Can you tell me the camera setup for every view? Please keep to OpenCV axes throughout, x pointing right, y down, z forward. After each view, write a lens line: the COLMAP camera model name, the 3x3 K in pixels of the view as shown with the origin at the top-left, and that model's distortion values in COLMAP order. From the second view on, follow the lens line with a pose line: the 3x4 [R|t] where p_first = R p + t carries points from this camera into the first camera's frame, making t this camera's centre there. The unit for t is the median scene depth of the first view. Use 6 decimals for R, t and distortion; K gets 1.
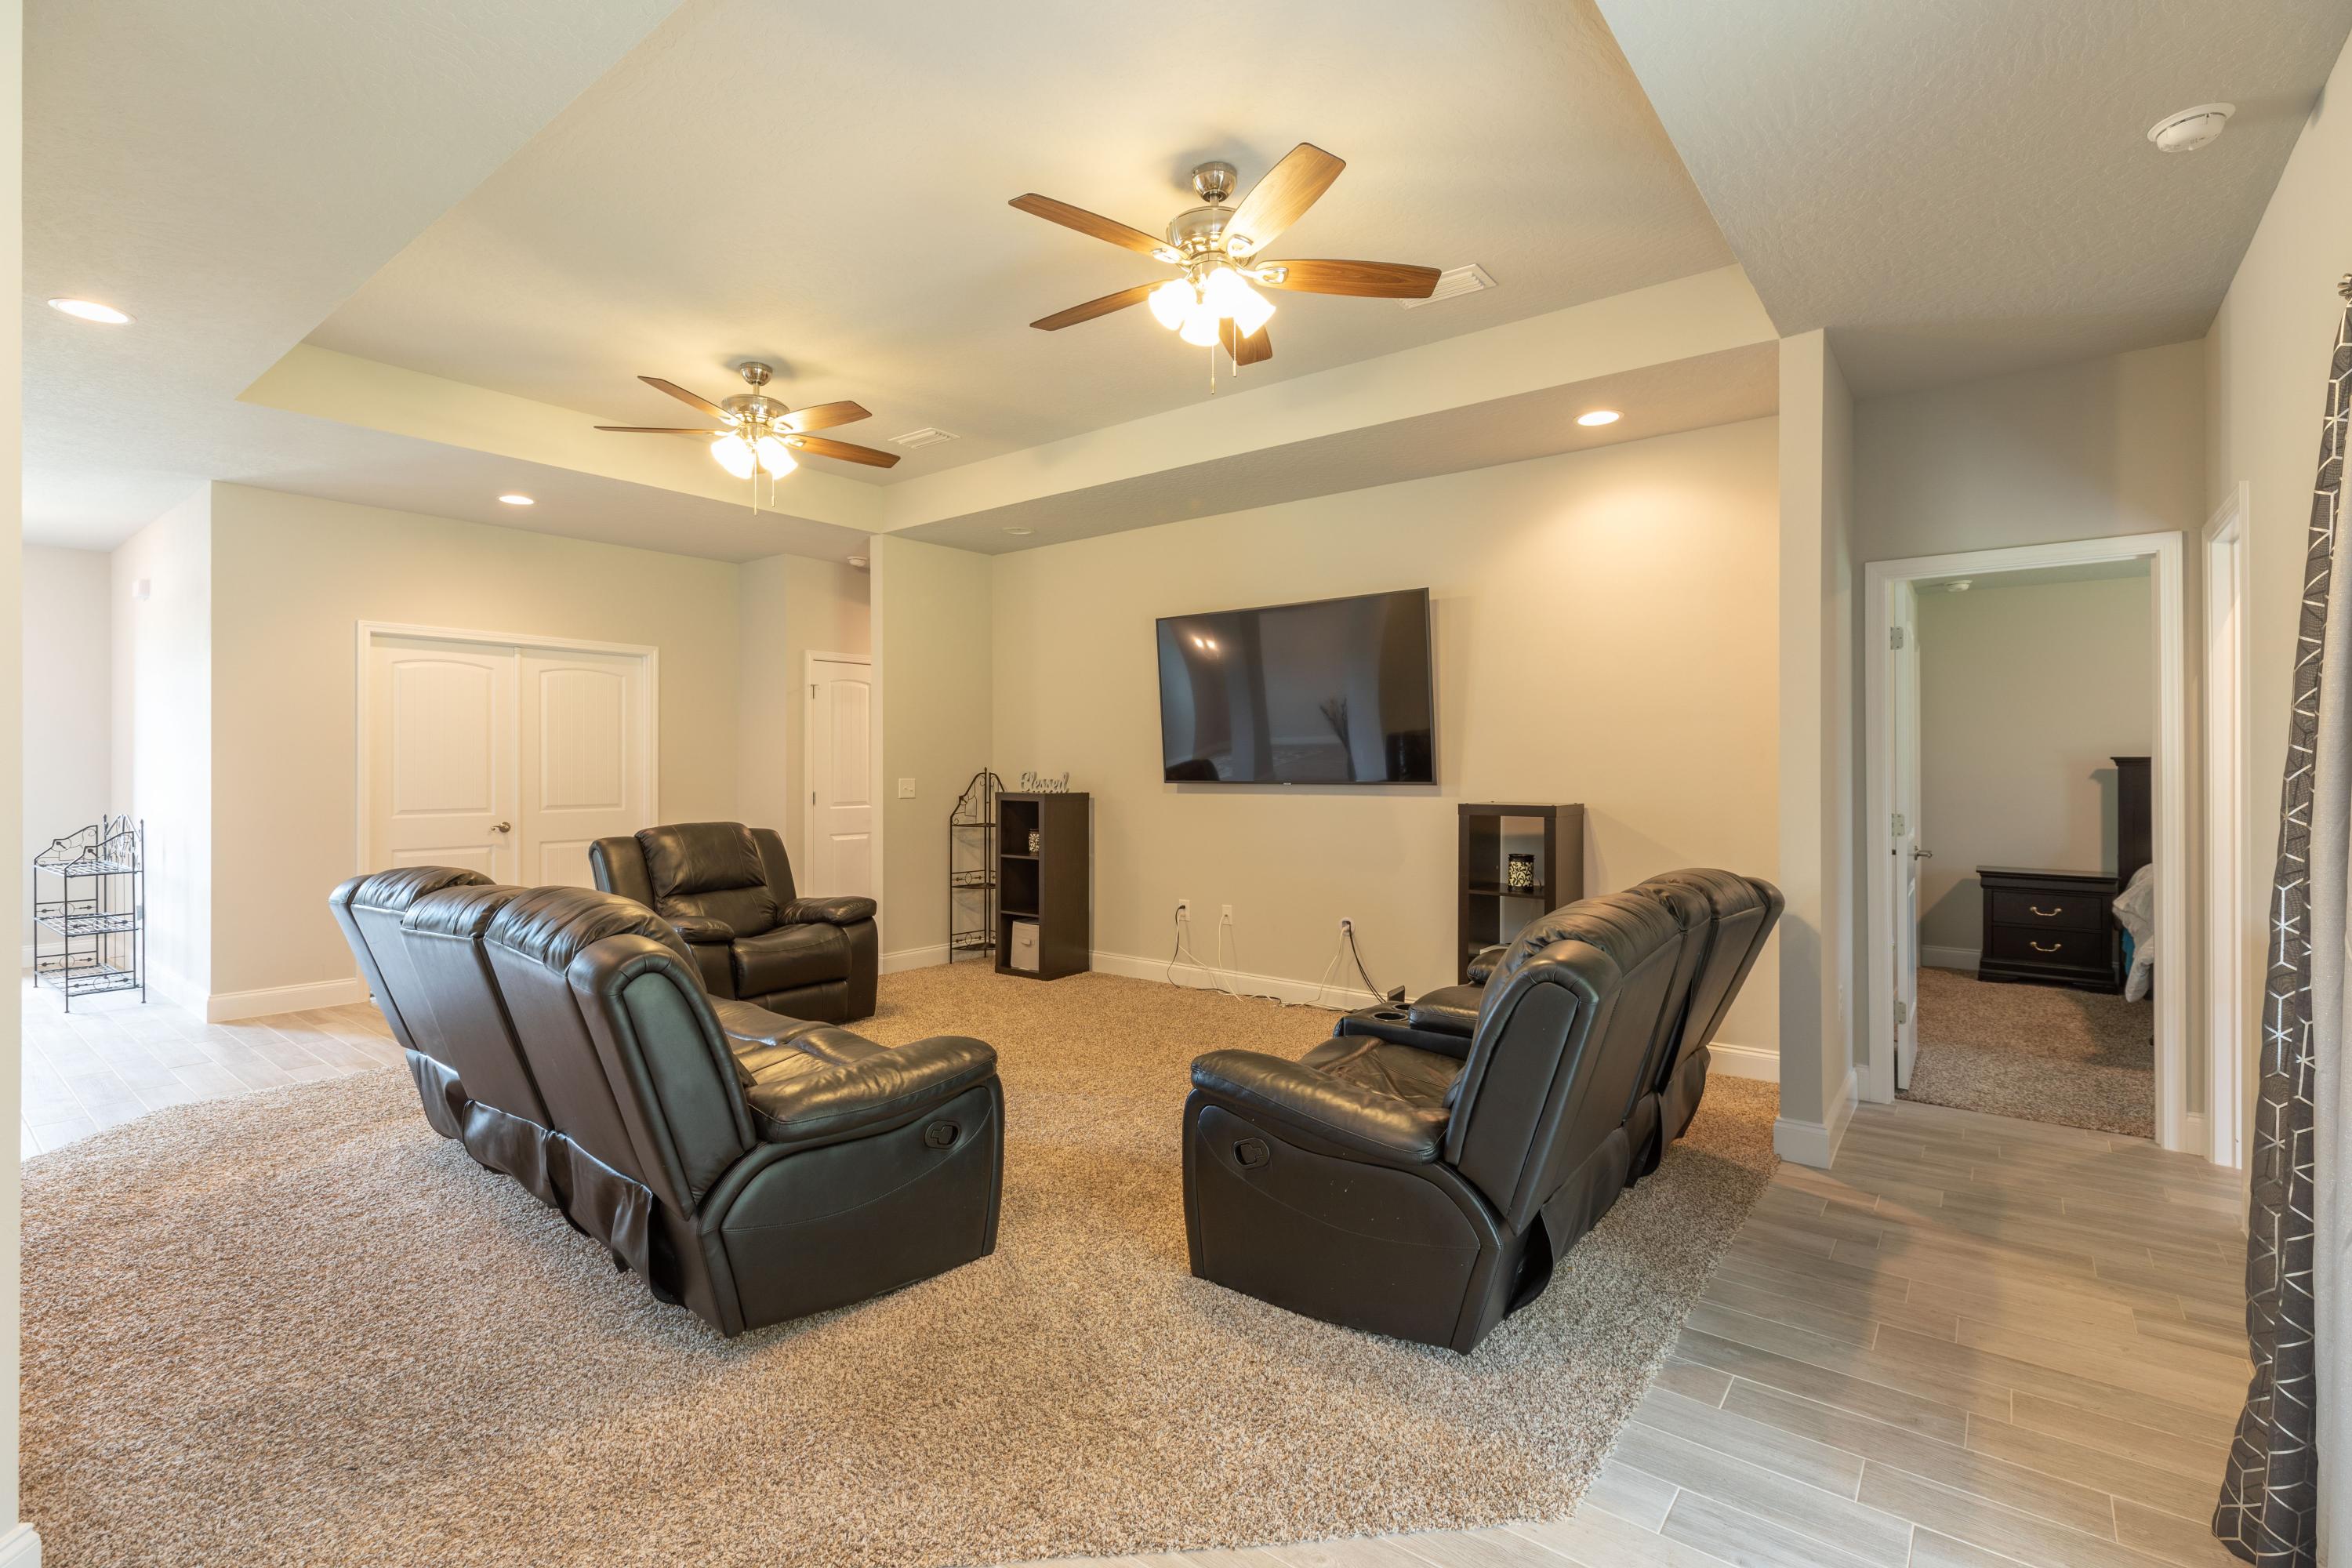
lens RADIAL K [[1051.6, 0, 1181.4], [0, 1051.6, 773.0], [0, 0, 1]] dist [0.000896, -0.000531]
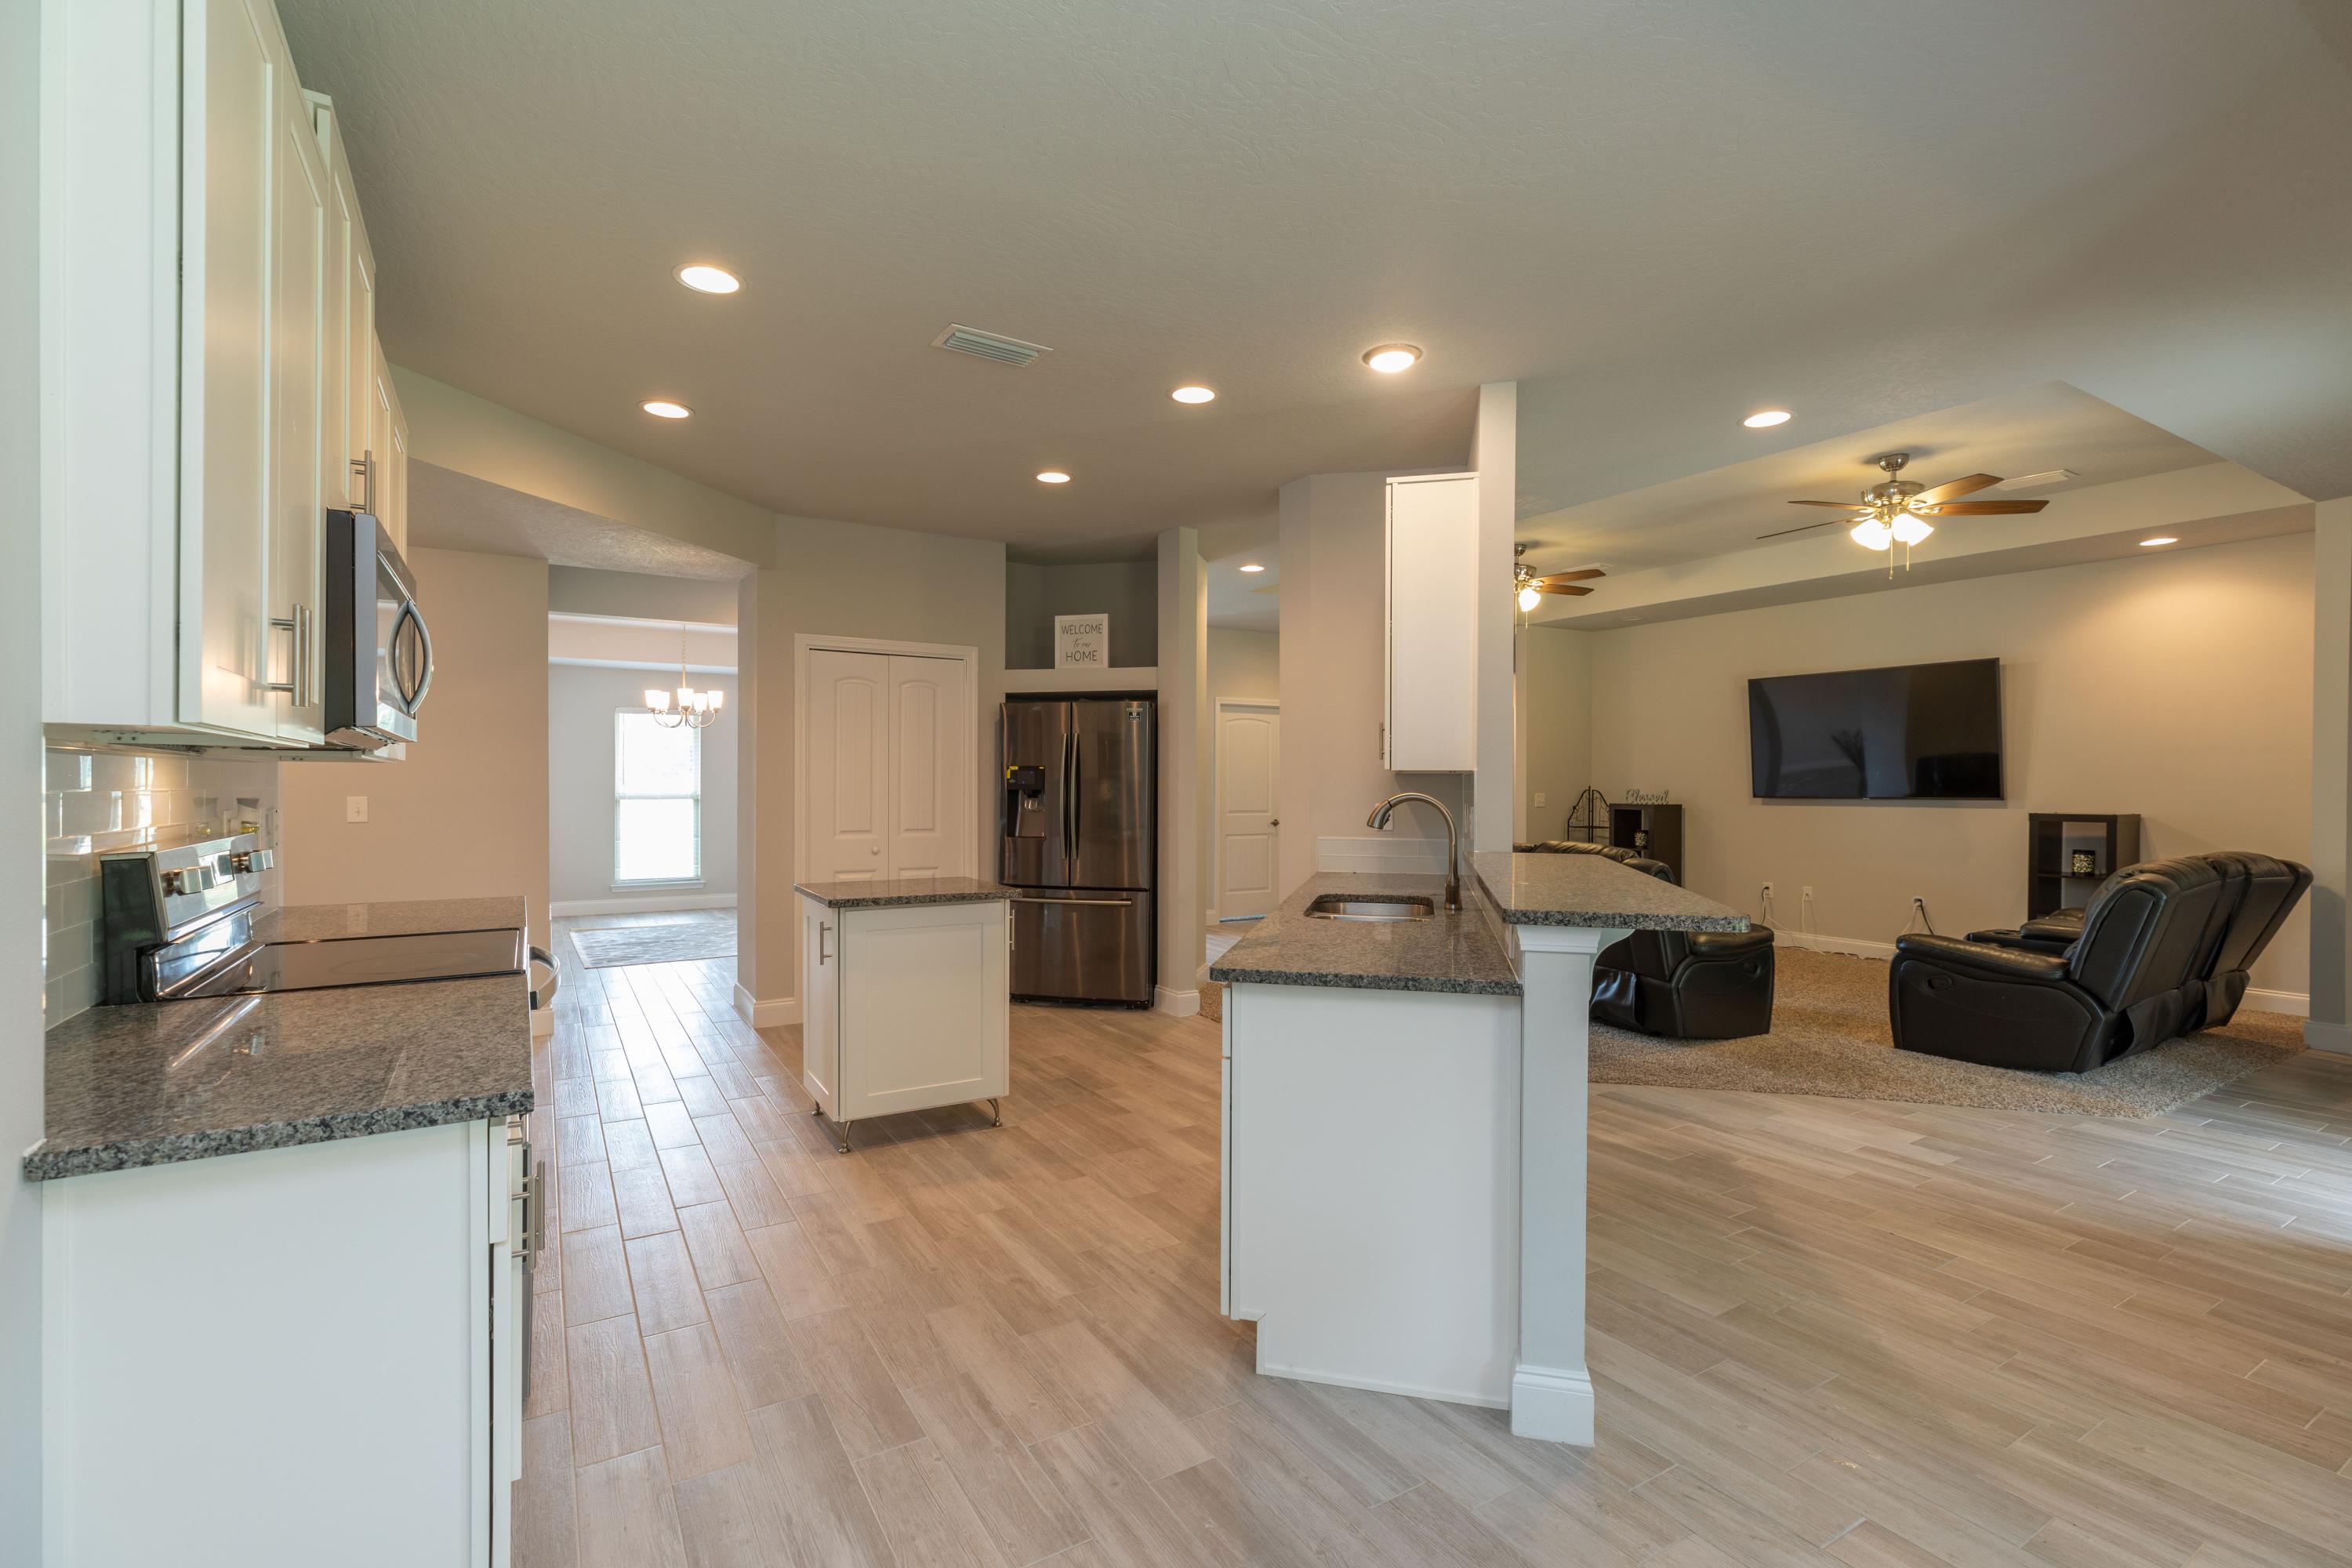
lens RADIAL K [[1051.6, 0, 1165.0], [0, 1051.6, 796.7], [0, 0, 1]] dist [0.000896, -0.000531]
pose [[0.935146, 0.007907, -0.354174, -0.341431], [-0.006268, 0.999964, 0.005775, 0.006477], [0.354207, -0.003180, 0.935162, -0.780474]]
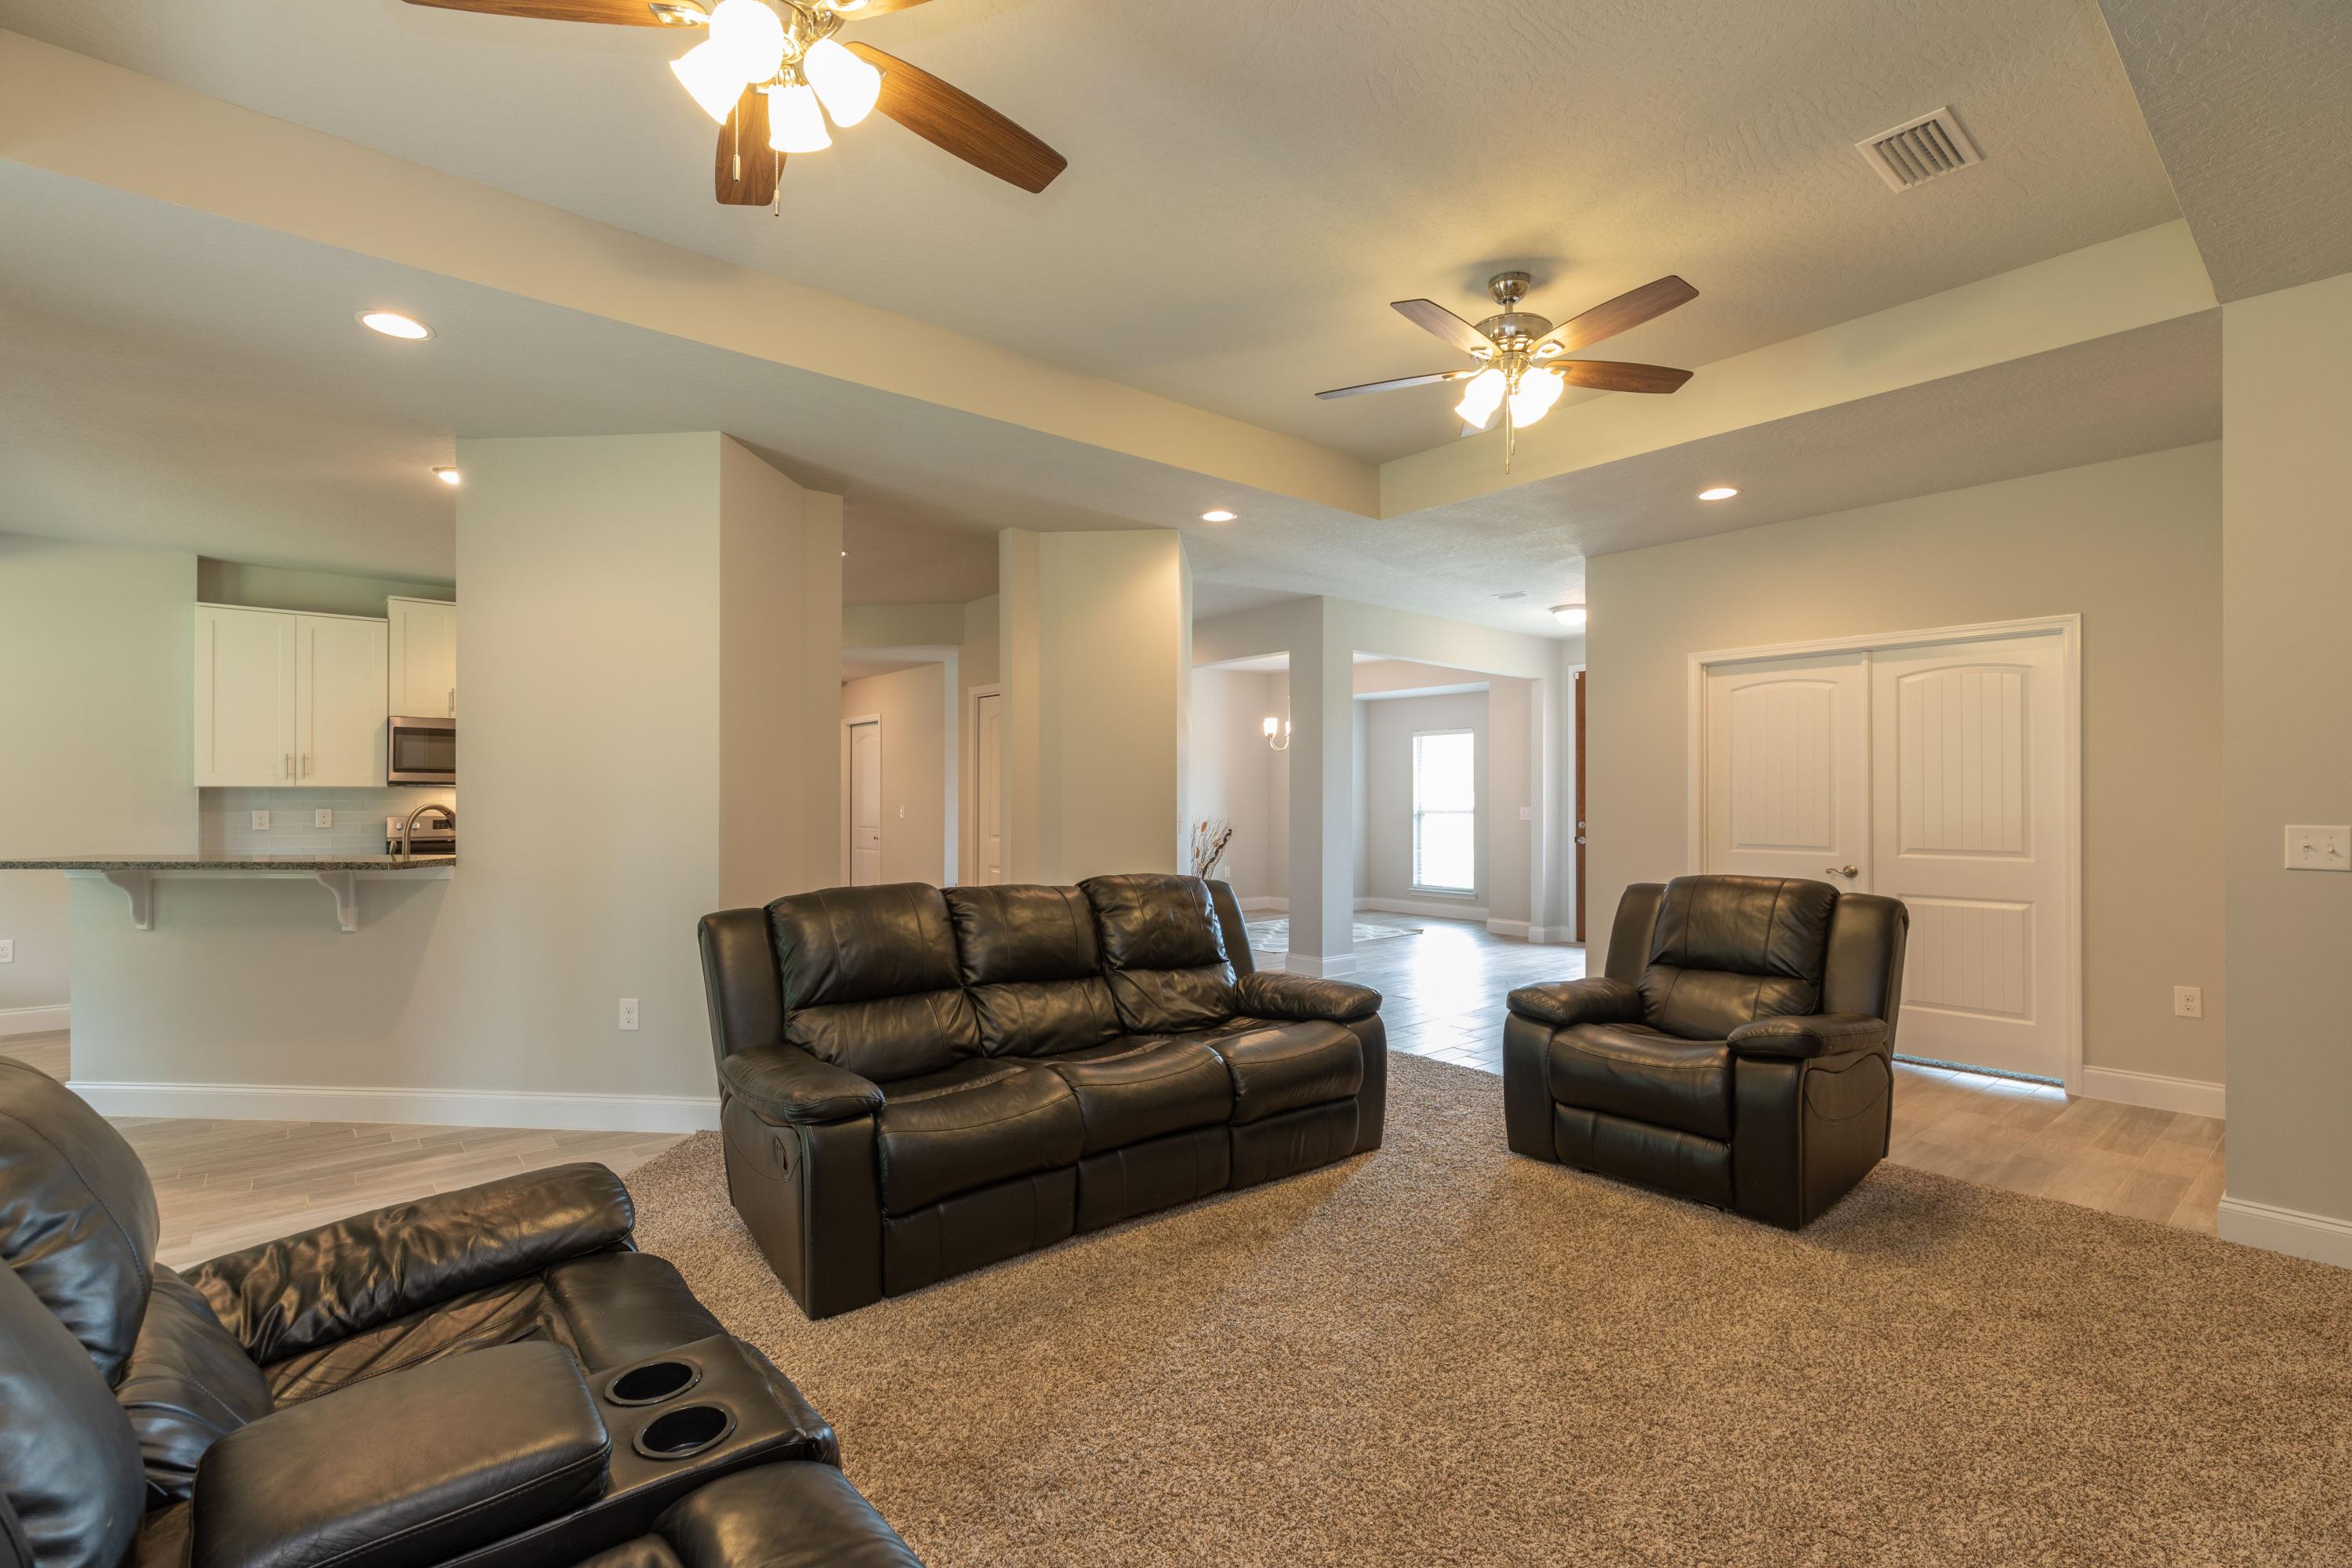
lens RADIAL K [[1051.6, 0, 1163.8], [0, 1051.6, 791.4], [0, 0, 1]] dist [0.000896, -0.000531]
pose [[-0.205128, -0.004000, -0.978727, 0.403510], [-0.002168, 0.999991, -0.003632, -0.010721], [0.978733, 0.001377, -0.205135, 0.929817]]
